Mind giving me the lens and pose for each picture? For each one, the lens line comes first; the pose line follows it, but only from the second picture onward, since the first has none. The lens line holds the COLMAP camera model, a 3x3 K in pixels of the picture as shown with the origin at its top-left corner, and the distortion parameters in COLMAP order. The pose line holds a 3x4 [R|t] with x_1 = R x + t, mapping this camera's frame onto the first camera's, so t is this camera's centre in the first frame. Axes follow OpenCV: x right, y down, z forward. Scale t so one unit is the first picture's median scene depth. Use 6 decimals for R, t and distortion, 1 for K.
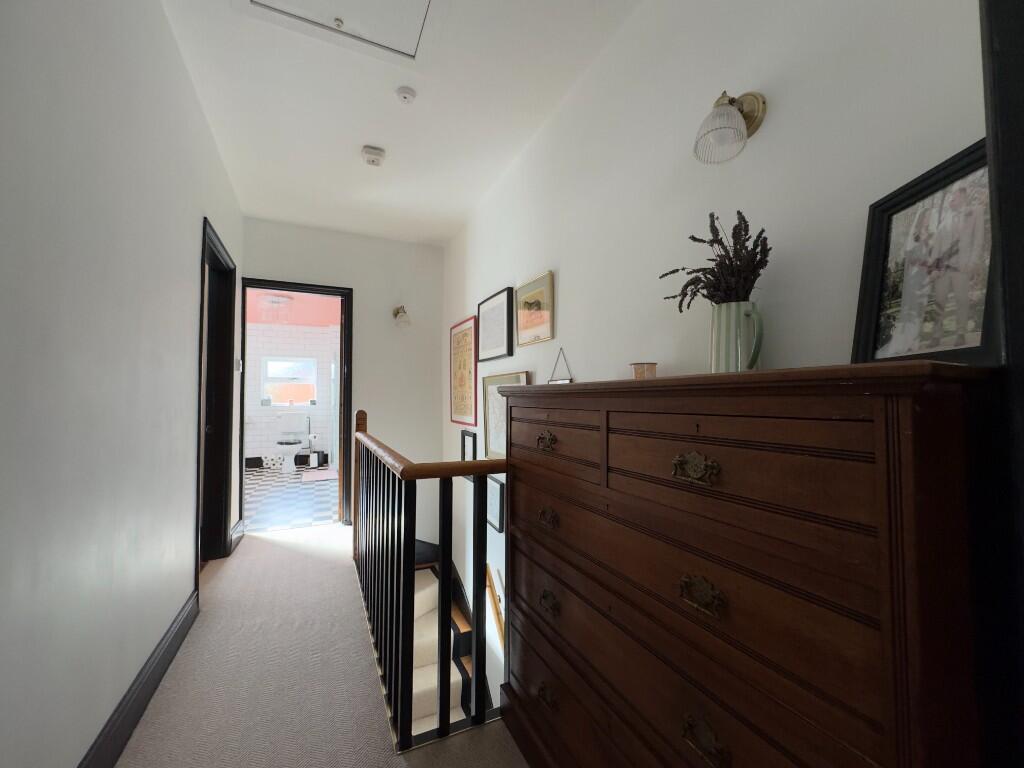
lens RADIAL K [[408.8, 0, 511.1], [0, 408.8, 386.2], [0, 0, 1]] dist [-0.003802, -0.000292]
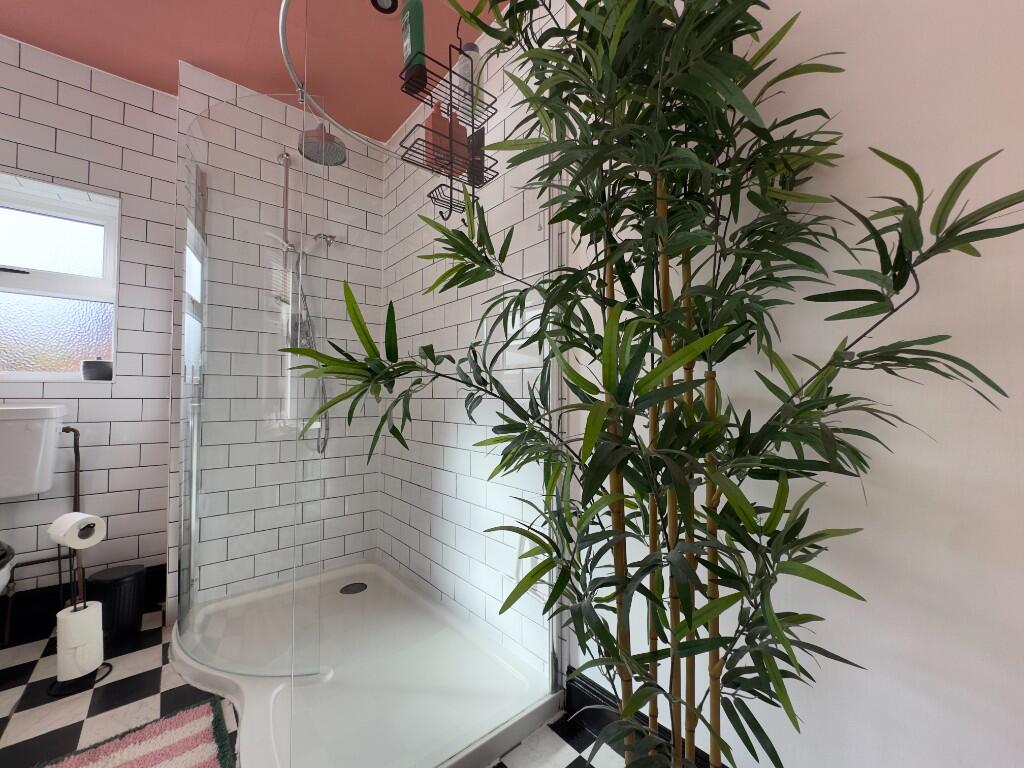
lens RADIAL K [[411.8, 0, 512.0], [0, 411.8, 384.0], [0, 0, 1]] dist [-0.000405, -0.000180]
pose [[0.966261, 0.003308, 0.257543, -0.317167], [-0.000539, 0.999941, -0.010822, 0.053435], [-0.257564, 0.010318, 0.966206, 0.721365]]
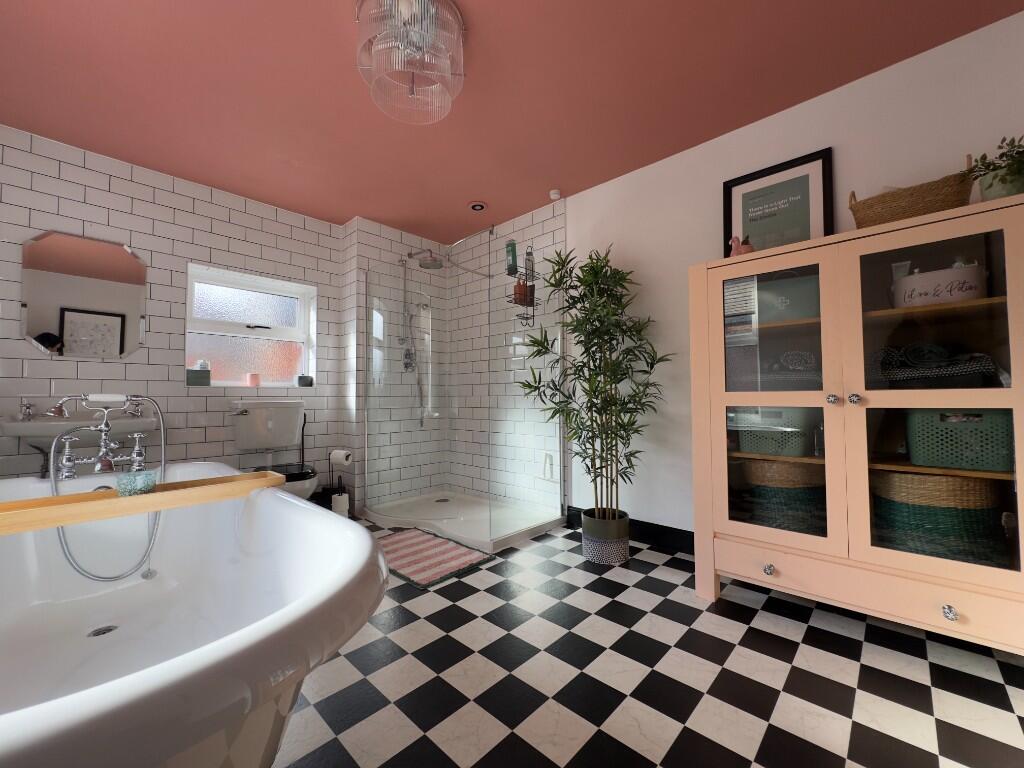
lens RADIAL K [[411.8, 0, 512.0], [0, 411.8, 384.0], [0, 0, 1]] dist [-0.000405, -0.000180]
pose [[0.932558, 0.002910, 0.361008, -0.458472], [0.001988, 0.999911, -0.013194, 0.052063], [-0.361014, 0.013022, 0.932469, 0.505203]]
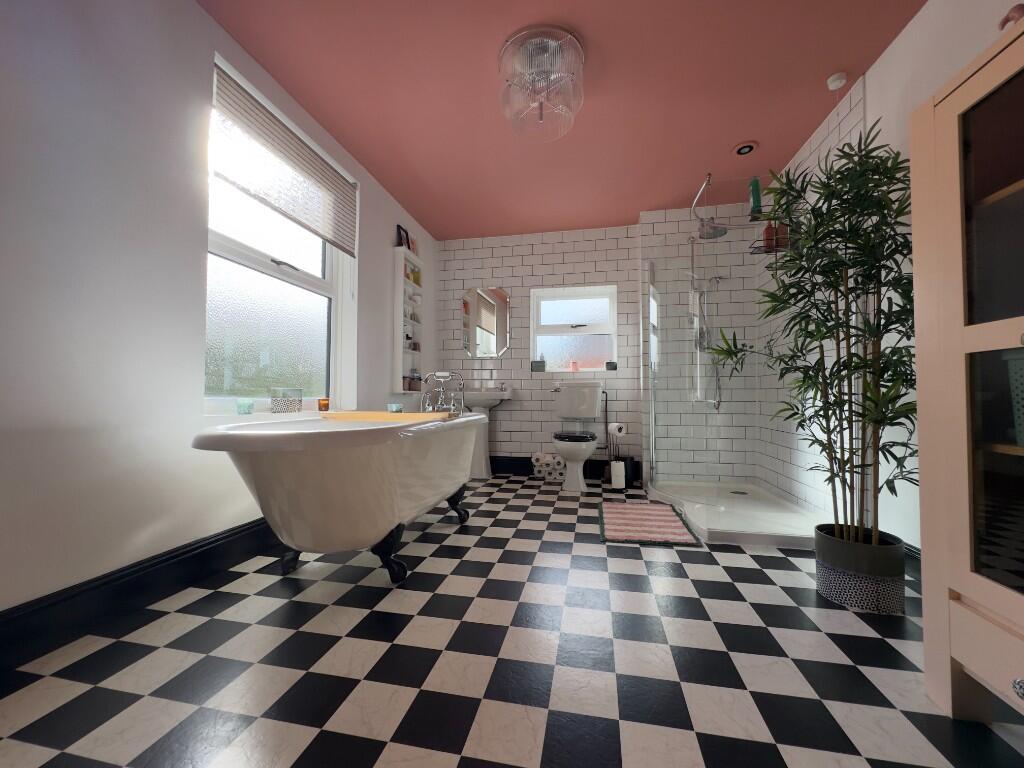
lens RADIAL K [[408.8, 0, 511.1], [0, 408.8, 386.2], [0, 0, 1]] dist [-0.003802, -0.000292]
pose [[0.800274, -0.015485, -0.599435, -0.276315], [0.013700, 0.999878, -0.007539, 0.072847], [0.599479, -0.002179, 0.800388, 0.501641]]
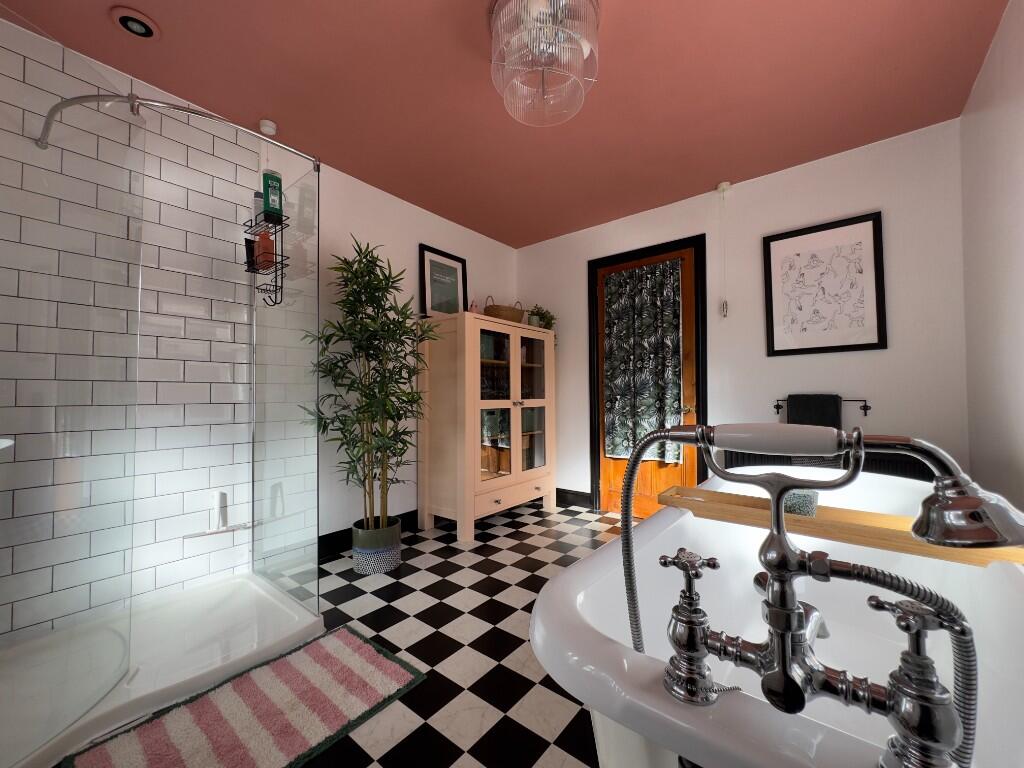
lens RADIAL K [[408.8, 0, 511.1], [0, 408.8, 386.2], [0, 0, 1]] dist [-0.003802, -0.000292]
pose [[-0.430434, 0.023708, 0.902310, -0.618039], [-0.011862, 0.999420, -0.031918, 0.052878], [-0.902544, -0.024442, -0.429904, 0.852497]]
